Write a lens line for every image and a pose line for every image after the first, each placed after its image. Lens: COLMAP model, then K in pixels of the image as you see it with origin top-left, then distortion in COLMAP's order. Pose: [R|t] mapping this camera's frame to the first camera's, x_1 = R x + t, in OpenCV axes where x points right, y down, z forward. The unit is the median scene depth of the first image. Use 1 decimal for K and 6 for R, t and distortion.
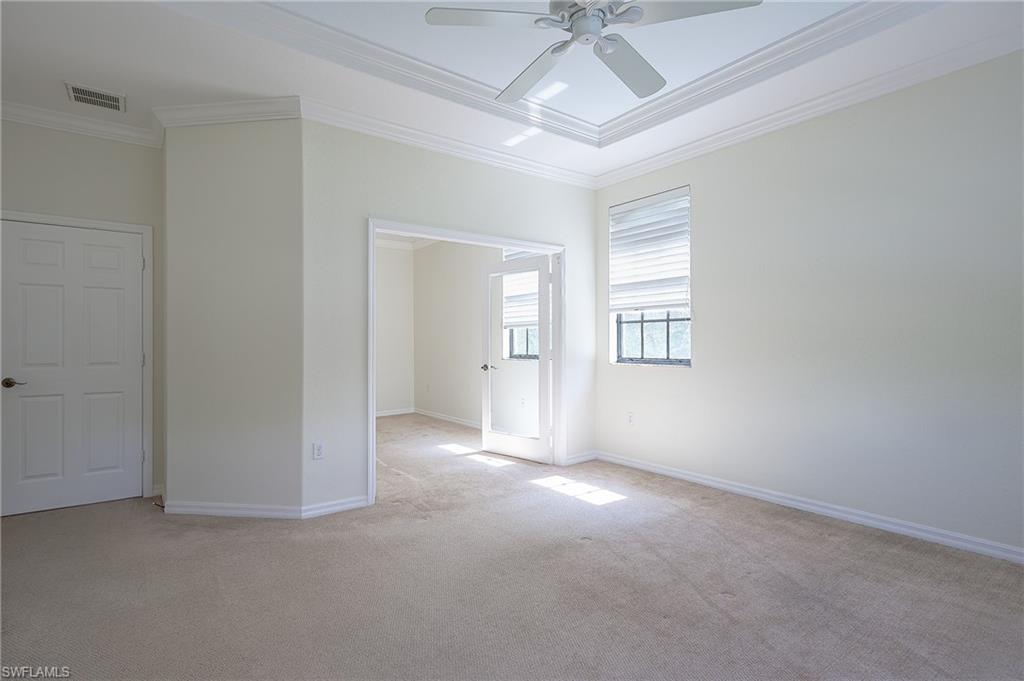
lens RADIAL K [[507.6, 0, 512.0], [0, 507.6, 340.5], [0, 0, 1]] dist [-0.001699, -0.000401]
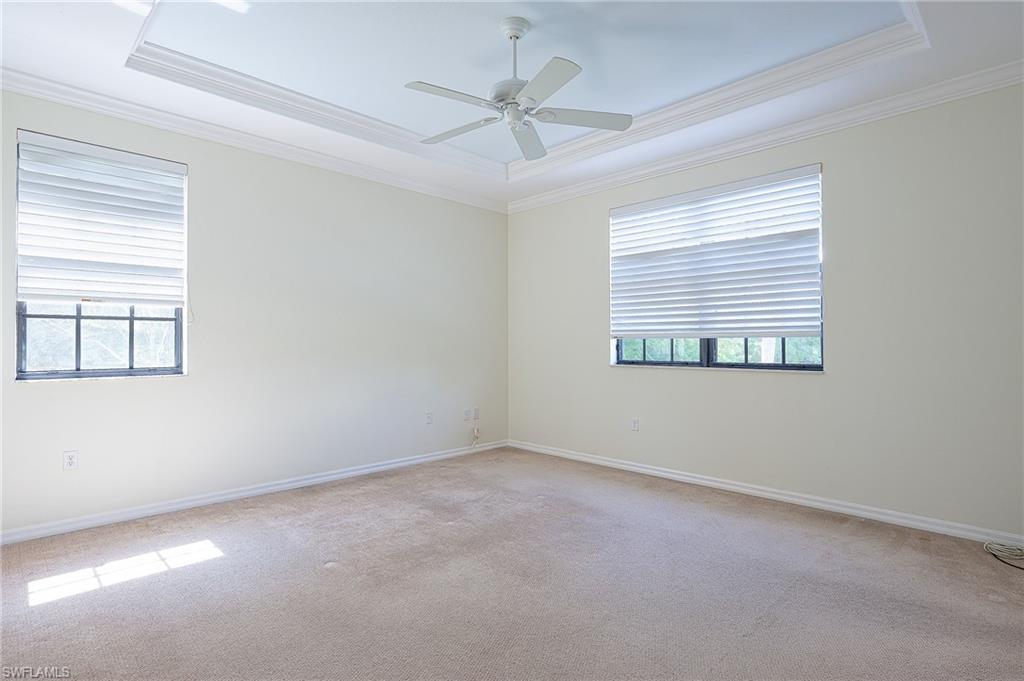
lens RADIAL K [[507.6, 0, 512.0], [0, 507.6, 340.5], [0, 0, 1]] dist [-0.001699, -0.000401]
pose [[-0.134163, 0.006080, 0.990941, -0.553091], [-0.003200, 0.999973, -0.006569, -0.003332], [-0.990954, -0.004052, -0.134140, 0.547551]]
